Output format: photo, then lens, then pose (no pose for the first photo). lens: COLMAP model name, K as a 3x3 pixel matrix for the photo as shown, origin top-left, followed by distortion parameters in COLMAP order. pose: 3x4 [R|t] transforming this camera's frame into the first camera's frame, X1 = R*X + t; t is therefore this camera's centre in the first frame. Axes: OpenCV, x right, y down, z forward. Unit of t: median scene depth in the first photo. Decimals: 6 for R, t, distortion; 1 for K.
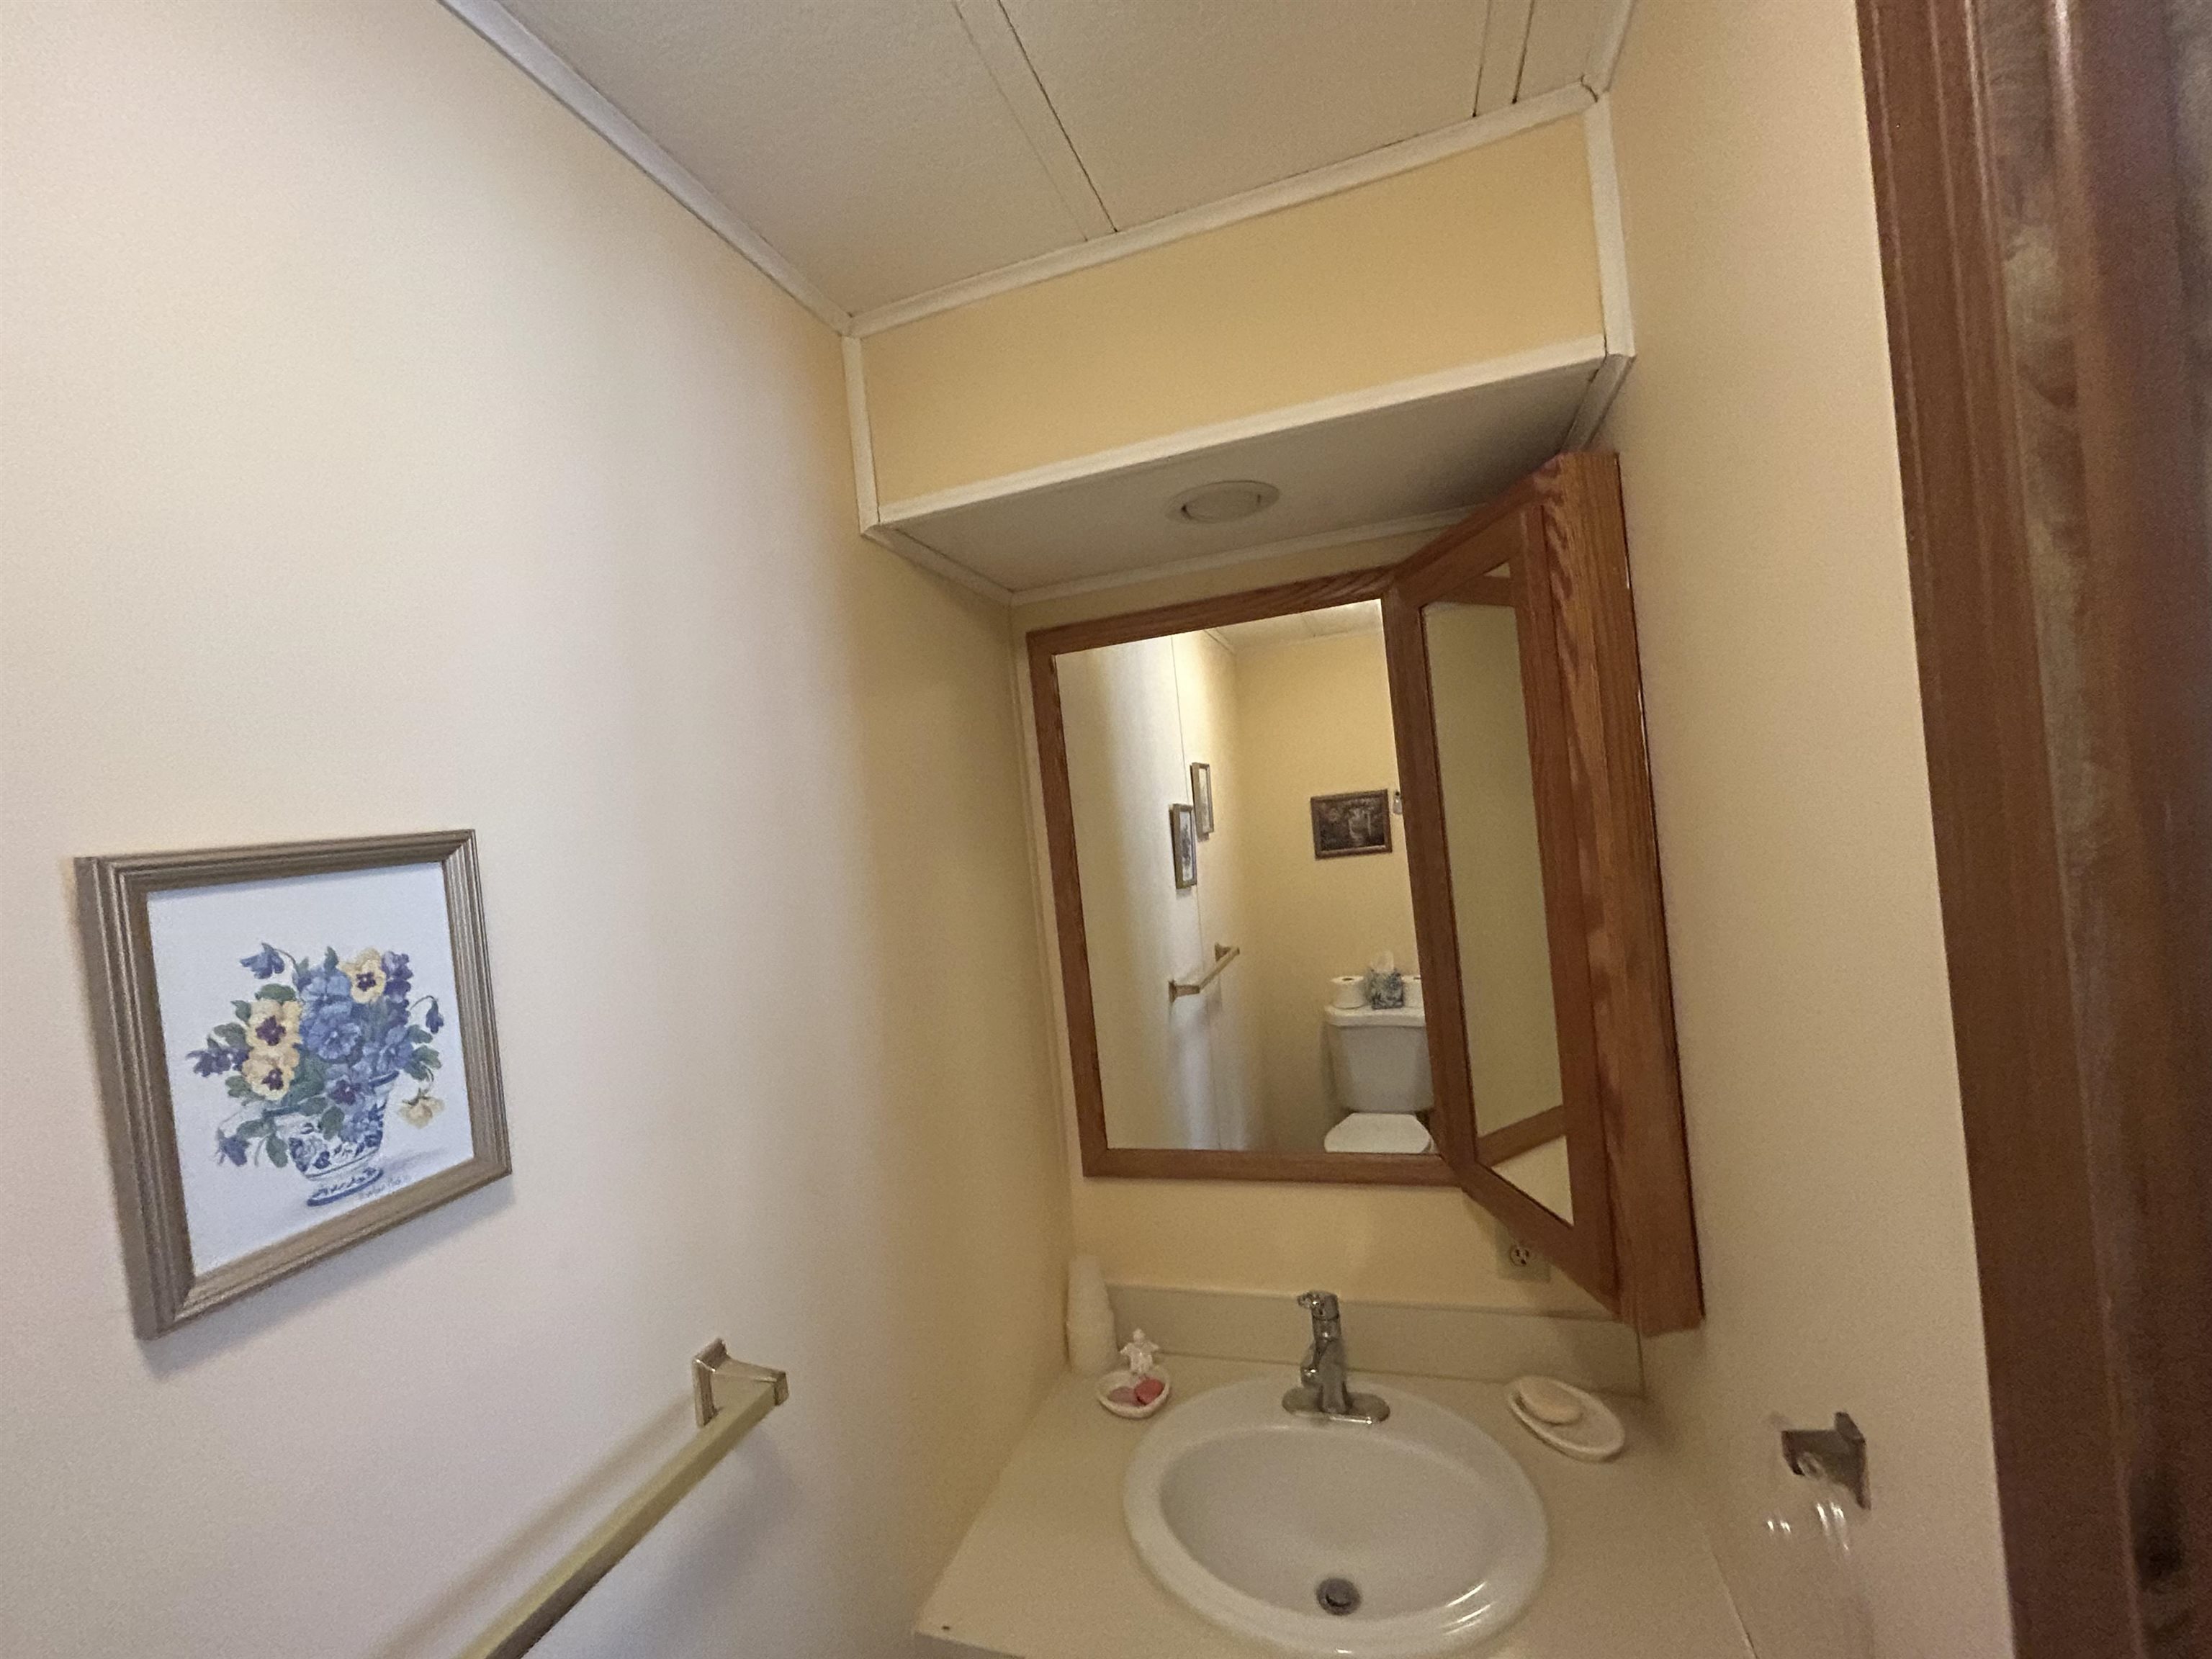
lens RADIAL K [[880.7, 0, 1106.0], [0, 880.7, 829.5], [0, 0, 1]] dist [0.018202, -0.005950]
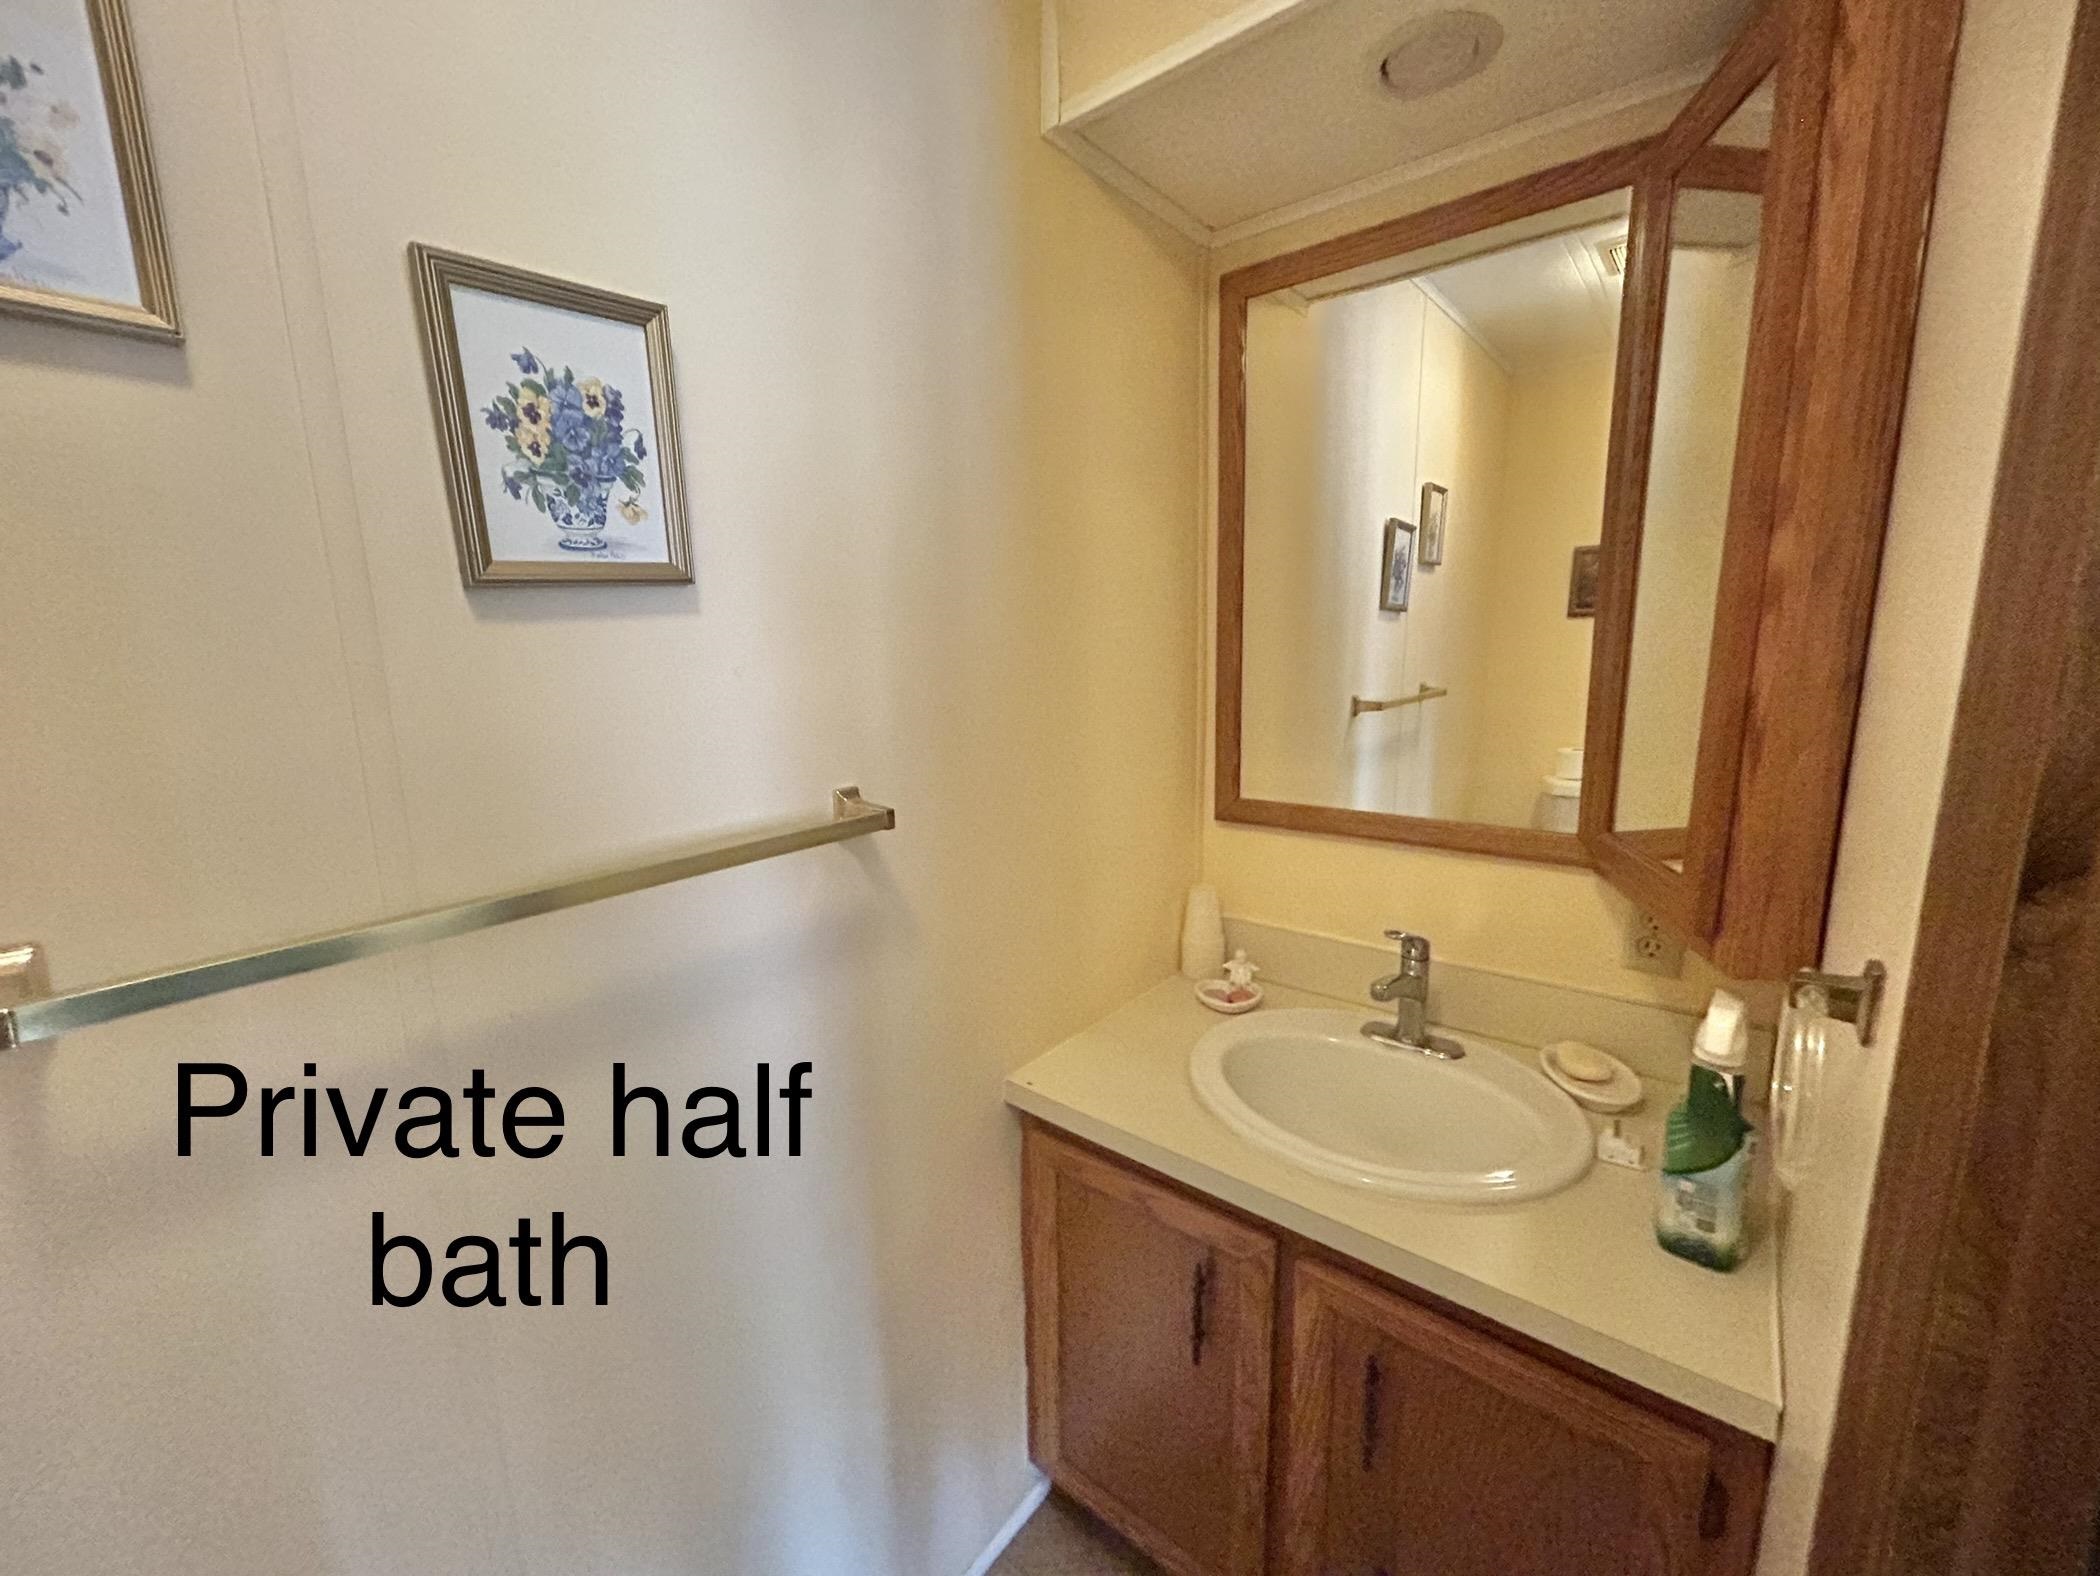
lens RADIAL K [[839.7, 0, 1050.0], [0, 839.7, 788.0], [0, 0, 1]] dist [-0.014237, 0.004094]
pose [[0.933202, 0.142295, -0.329978, 0.325893], [-0.074013, 0.974682, 0.210992, 0.406557], [0.351647, -0.172476, 0.920107, -0.044274]]
